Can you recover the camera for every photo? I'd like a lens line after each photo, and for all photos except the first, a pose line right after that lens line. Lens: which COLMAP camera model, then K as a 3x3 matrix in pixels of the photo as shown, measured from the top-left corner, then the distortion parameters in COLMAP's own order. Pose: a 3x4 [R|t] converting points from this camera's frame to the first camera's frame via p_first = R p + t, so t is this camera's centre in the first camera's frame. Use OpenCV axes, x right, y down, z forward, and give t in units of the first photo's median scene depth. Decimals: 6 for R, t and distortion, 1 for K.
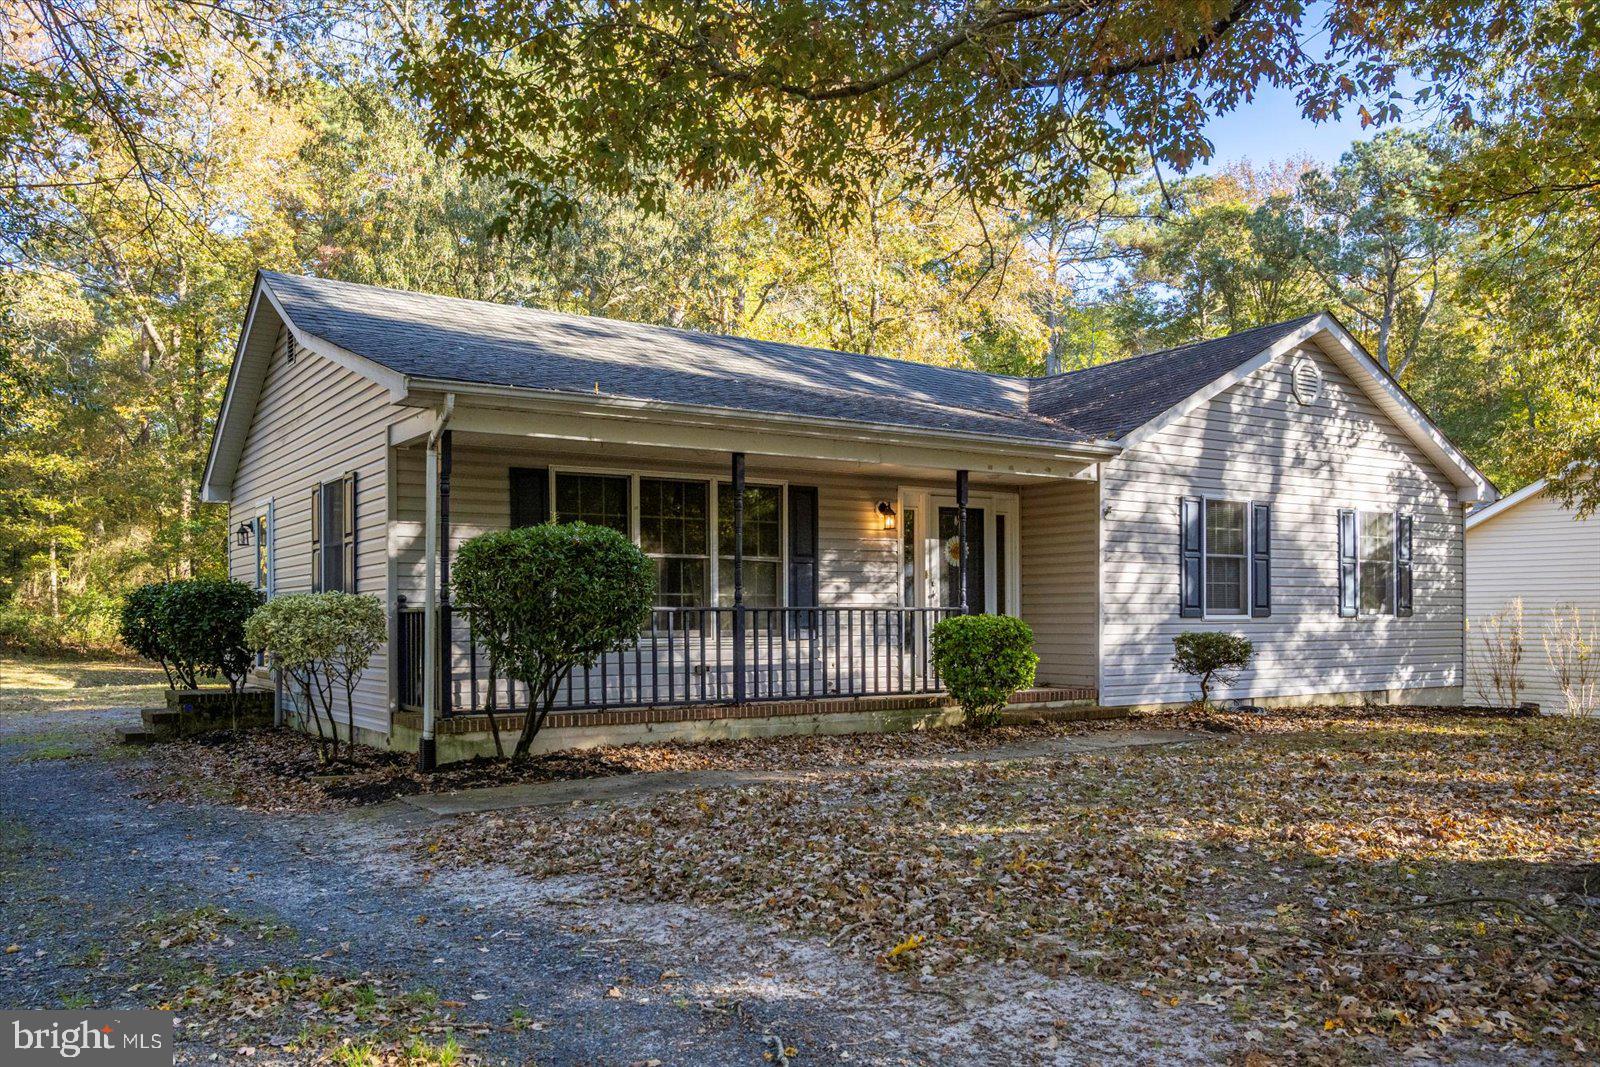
lens RADIAL K [[1209.9, 0, 813.2], [0, 1209.9, 622.6], [0, 0, 1]] dist [0.027435, -0.002324]
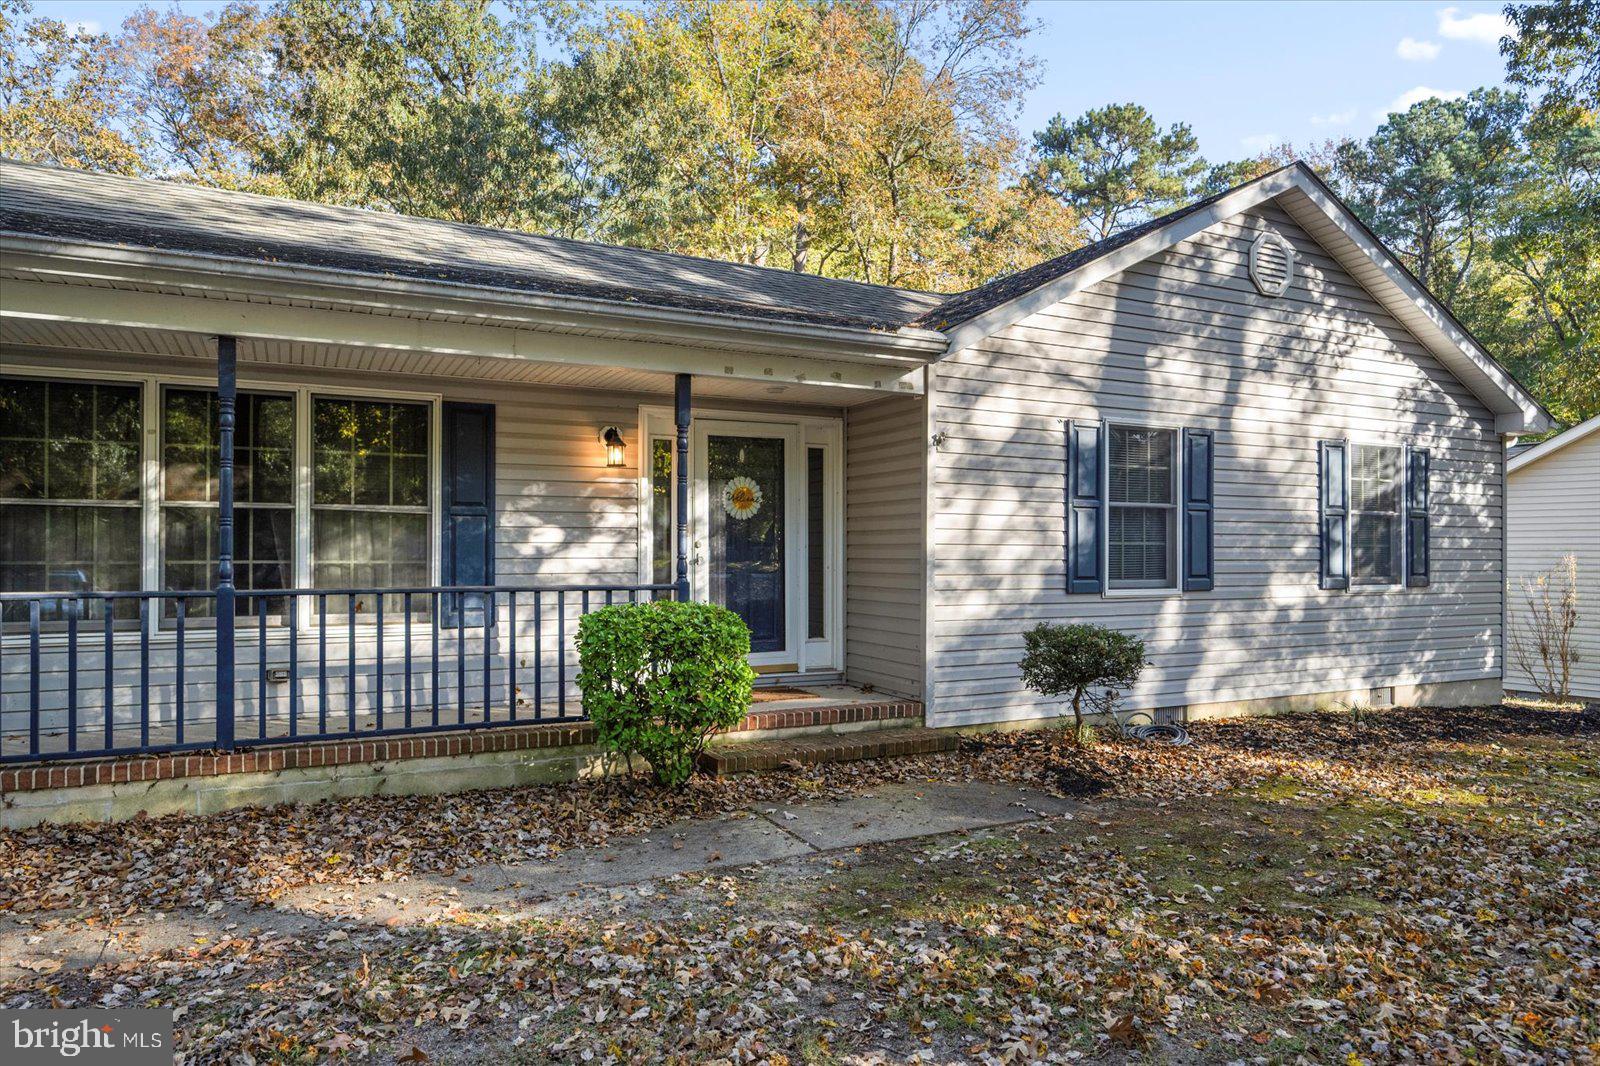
lens RADIAL K [[989.6, 0, 789.6], [0, 989.6, 553.6], [0, 0, 1]] dist [0.006593, -0.000446]
pose [[0.991626, 0.007629, -0.128920, 0.208232], [-0.007754, 0.999970, -0.000464, -0.024325], [0.128913, 0.001459, 0.991655, 0.399129]]
